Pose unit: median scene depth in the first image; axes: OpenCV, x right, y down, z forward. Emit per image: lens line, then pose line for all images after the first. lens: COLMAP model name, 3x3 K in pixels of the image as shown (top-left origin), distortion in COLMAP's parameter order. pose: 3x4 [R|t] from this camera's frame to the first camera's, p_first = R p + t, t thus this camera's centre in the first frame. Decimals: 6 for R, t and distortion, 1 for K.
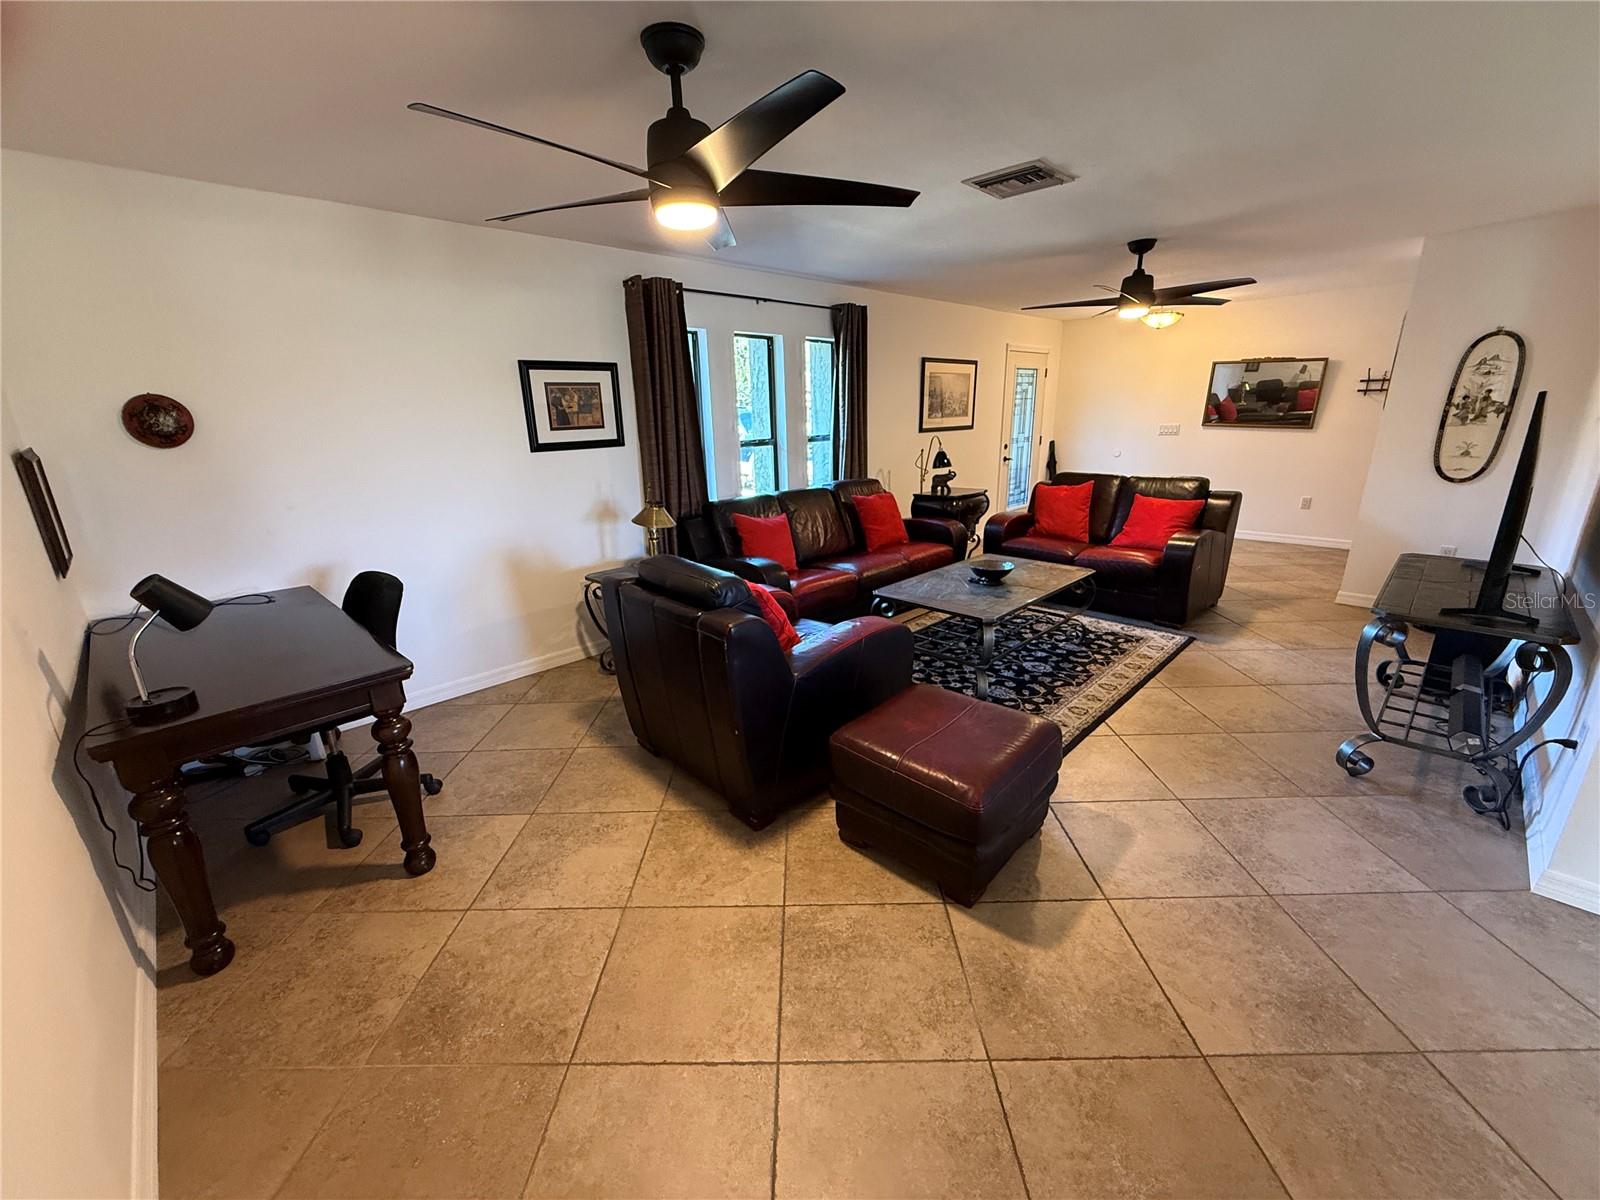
lens RADIAL K [[635.4, 0, 796.3], [0, 635.4, 604.4], [0, 0, 1]] dist [-0.000566, -0.000326]
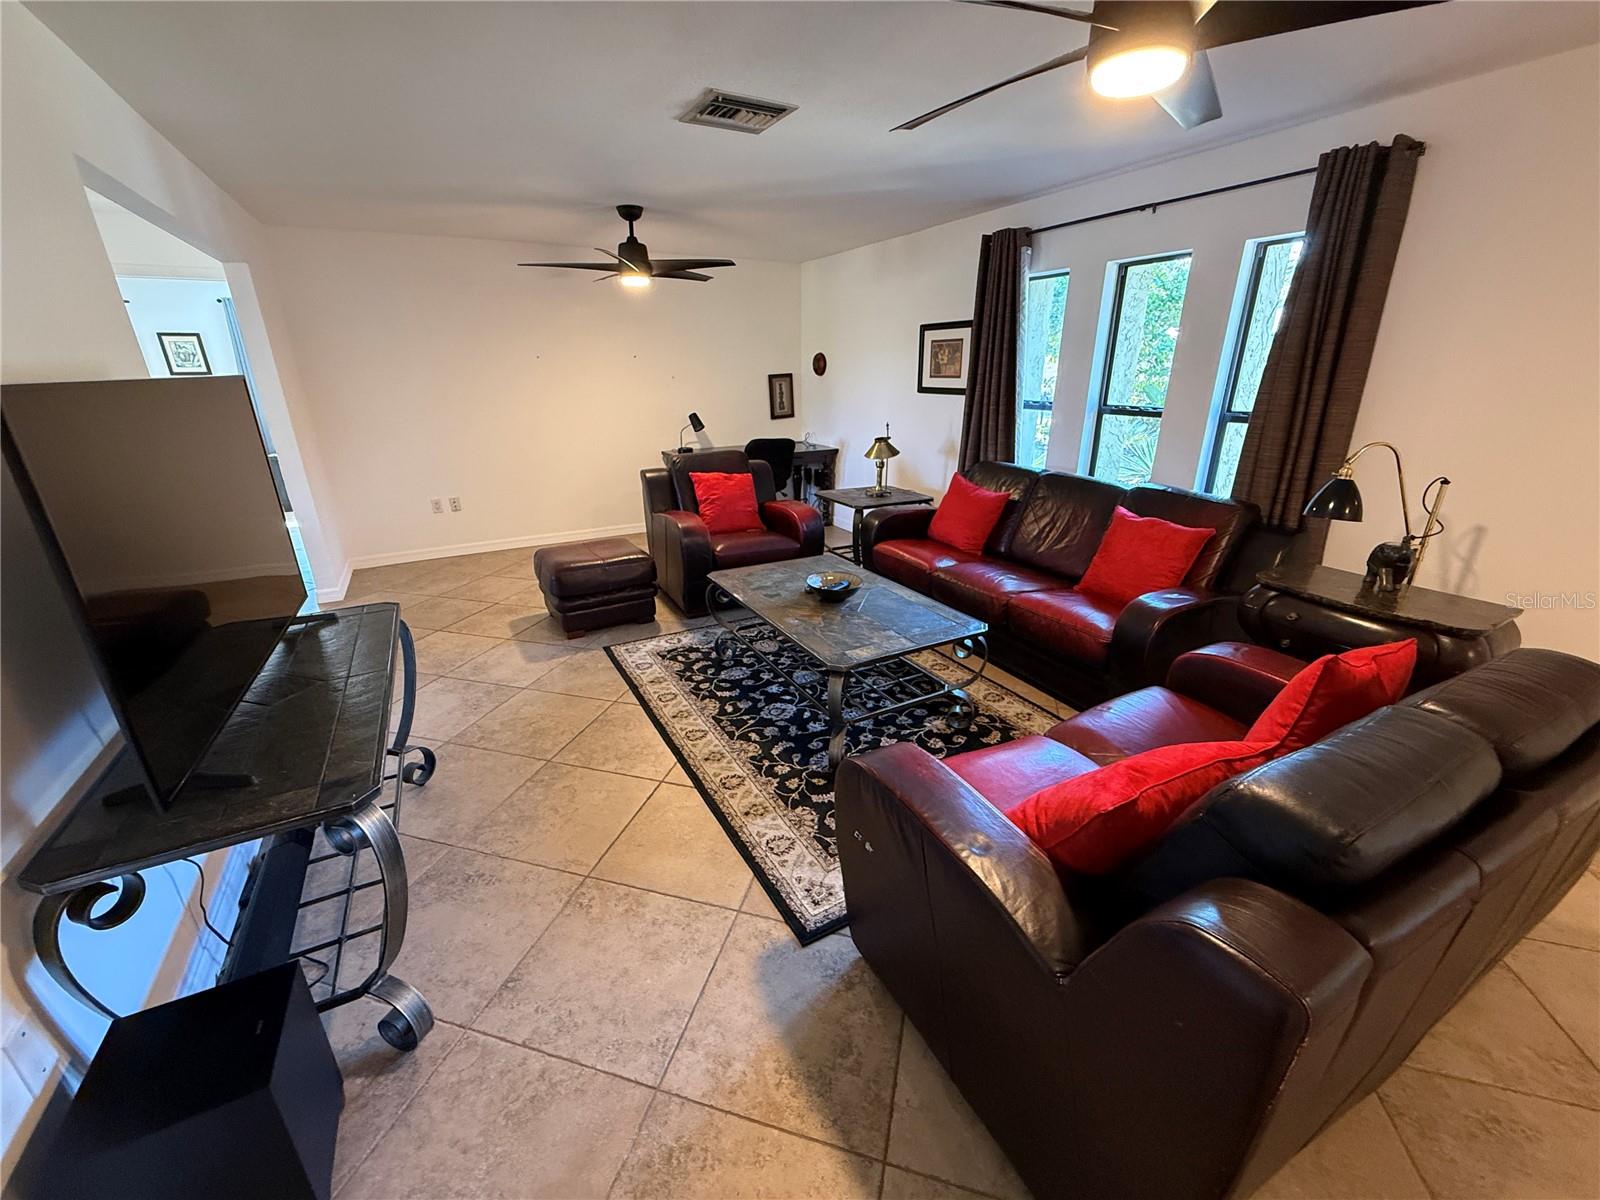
lens RADIAL K [[635.4, 0, 794.9], [0, 635.4, 601.1], [0, 0, 1]] dist [-0.000566, -0.000326]
pose [[-0.265666, 0.360261, -0.894222, 1.036481], [-0.271358, 0.862108, 0.427942, -0.363314], [0.925087, 0.356344, -0.131273, 1.083516]]
